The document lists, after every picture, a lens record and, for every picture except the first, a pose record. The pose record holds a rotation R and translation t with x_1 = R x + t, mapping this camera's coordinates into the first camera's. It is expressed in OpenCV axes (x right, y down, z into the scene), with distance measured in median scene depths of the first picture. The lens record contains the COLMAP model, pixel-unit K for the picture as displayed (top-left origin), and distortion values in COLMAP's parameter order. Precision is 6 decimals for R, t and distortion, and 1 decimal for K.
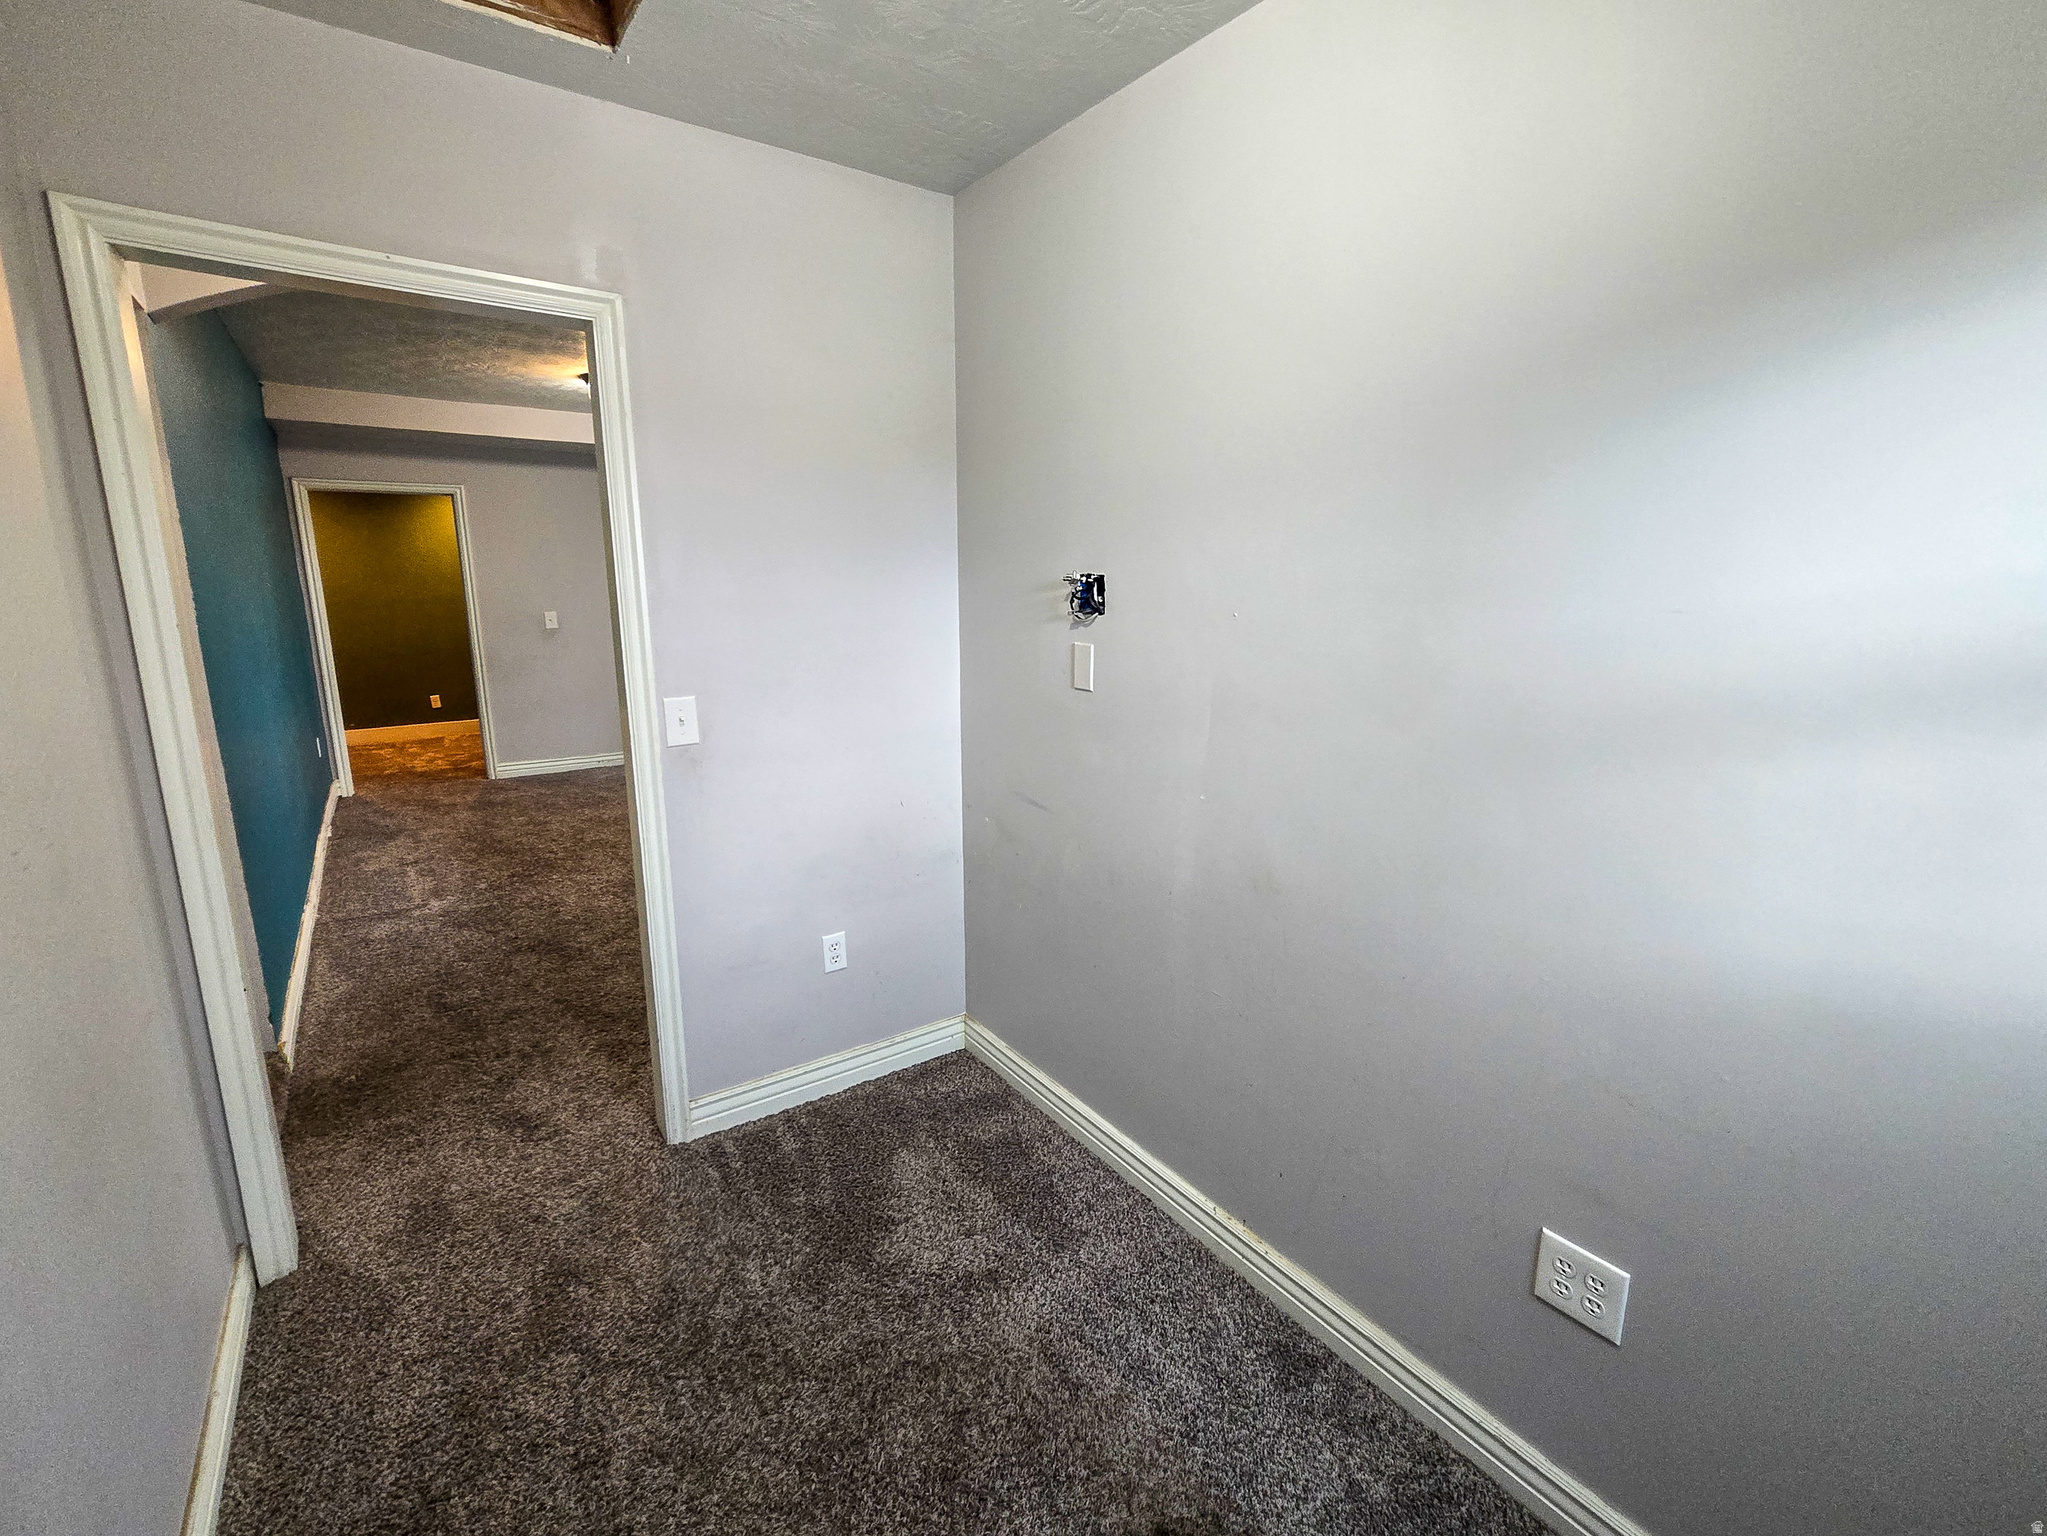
lens RADIAL K [[891.6, 0, 1022.9], [0, 891.6, 766.8], [0, 0, 1]] dist [-0.001997, -0.000144]
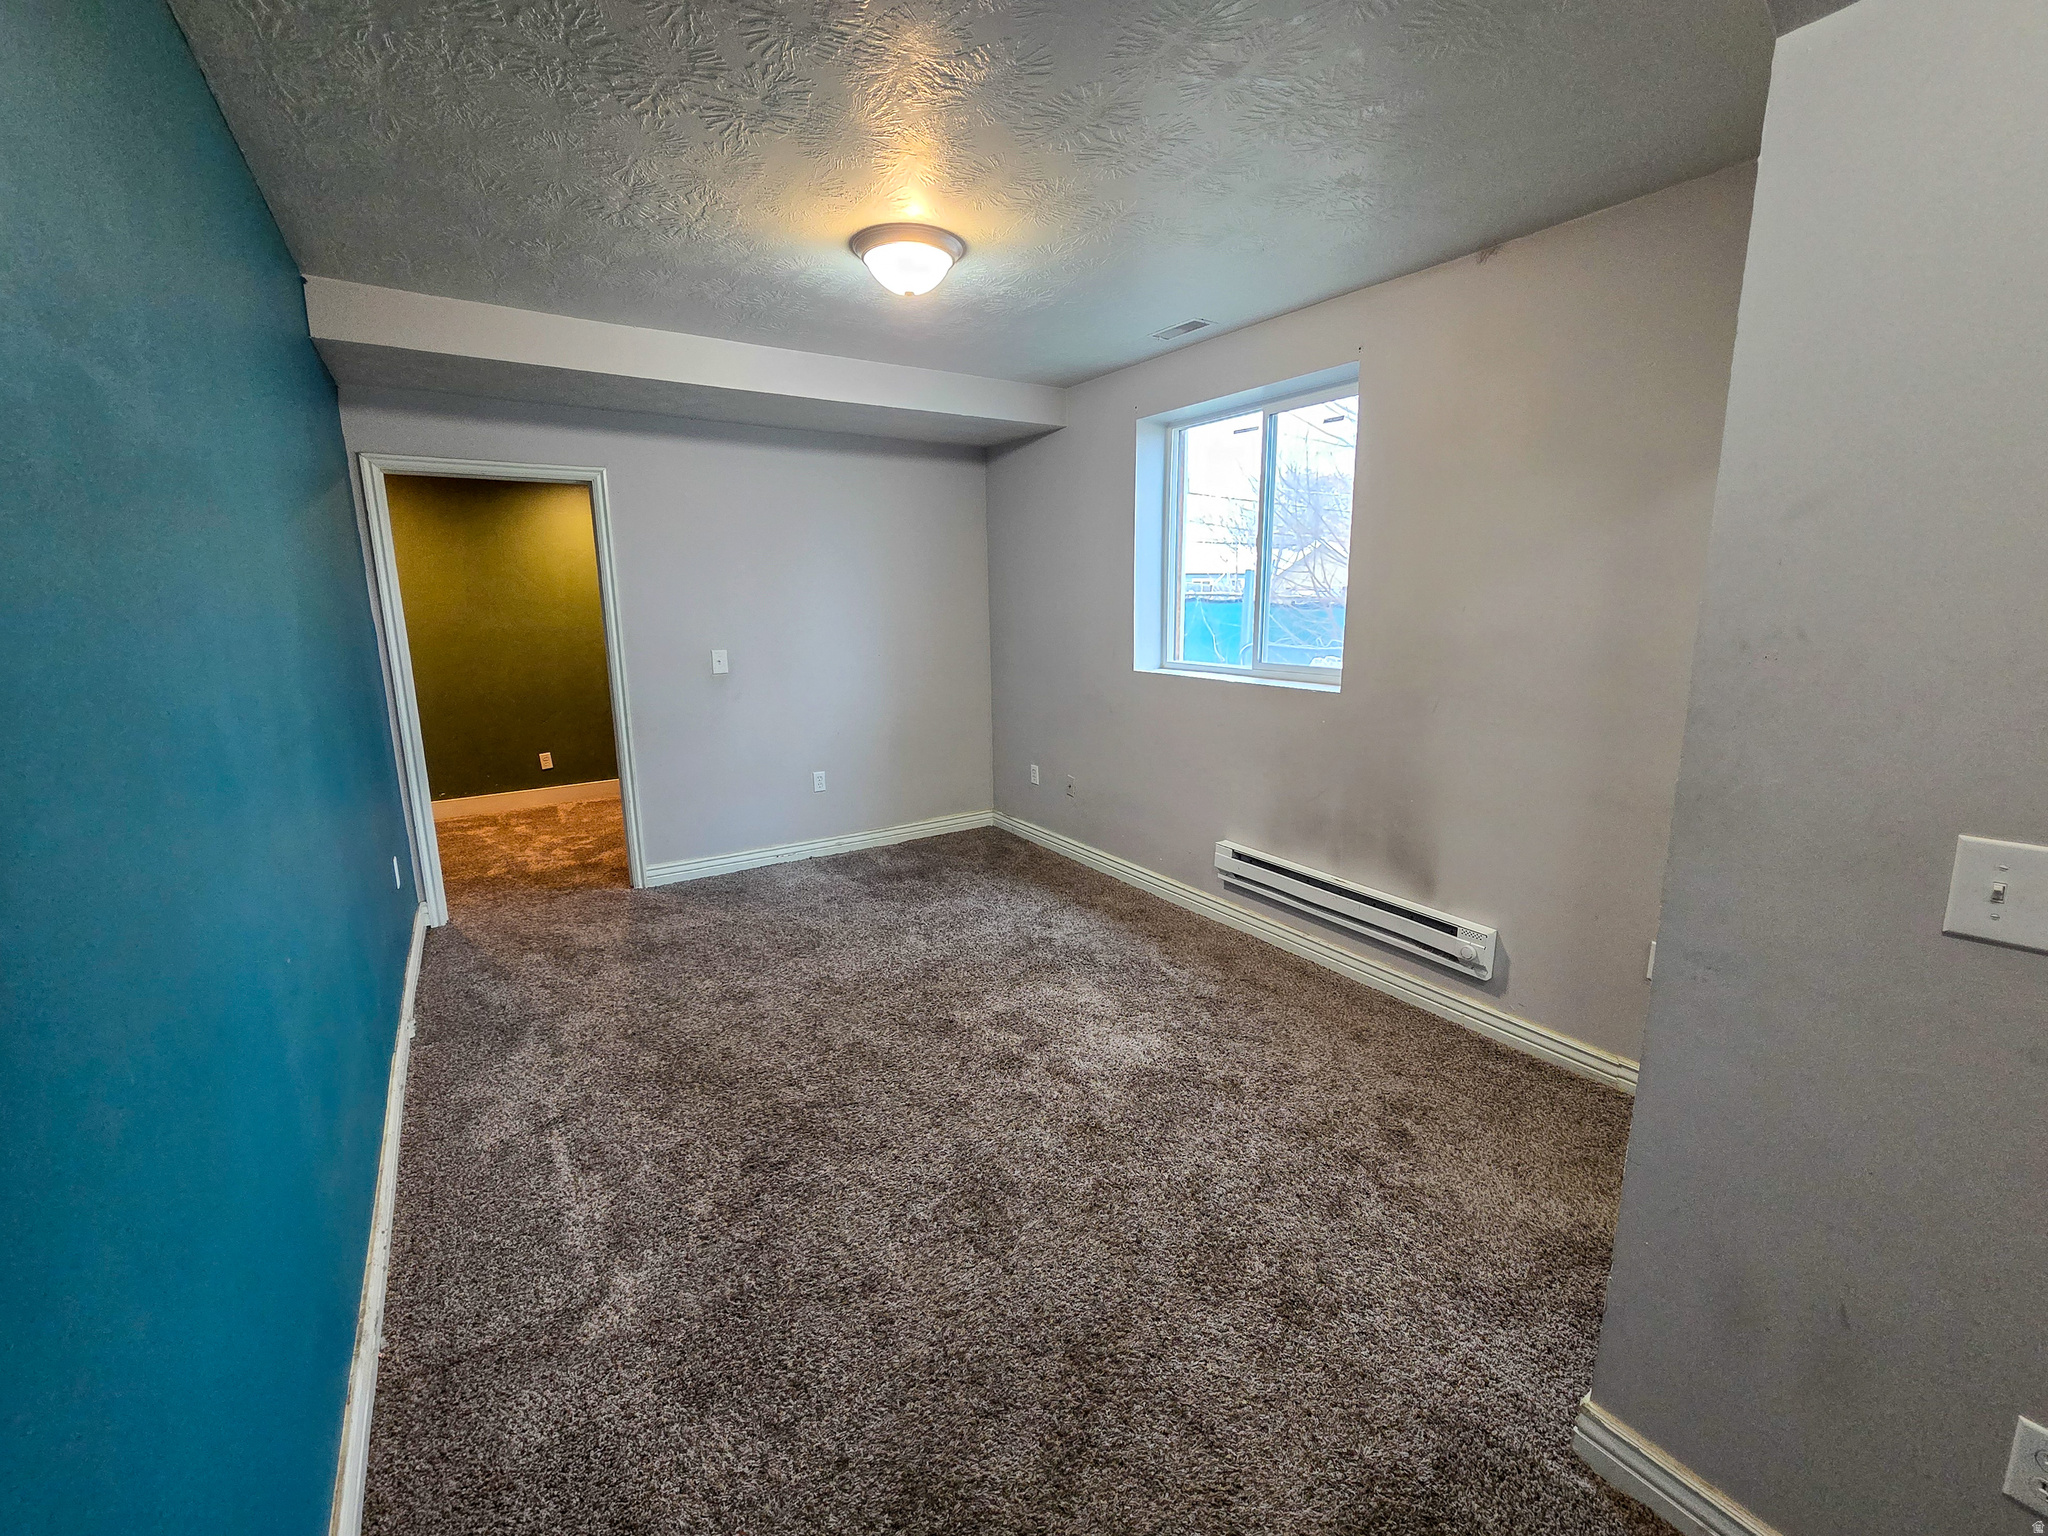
lens RADIAL K [[854.9, 0, 1026.1], [0, 854.9, 767.1], [0, 0, 1]] dist [0.003500, 0.000713]
pose [[0.999175, -0.002041, -0.040555, -0.304685], [0.001559, 0.999928, -0.011911, -0.084916], [0.040576, 0.011838, 0.999106, 0.390650]]
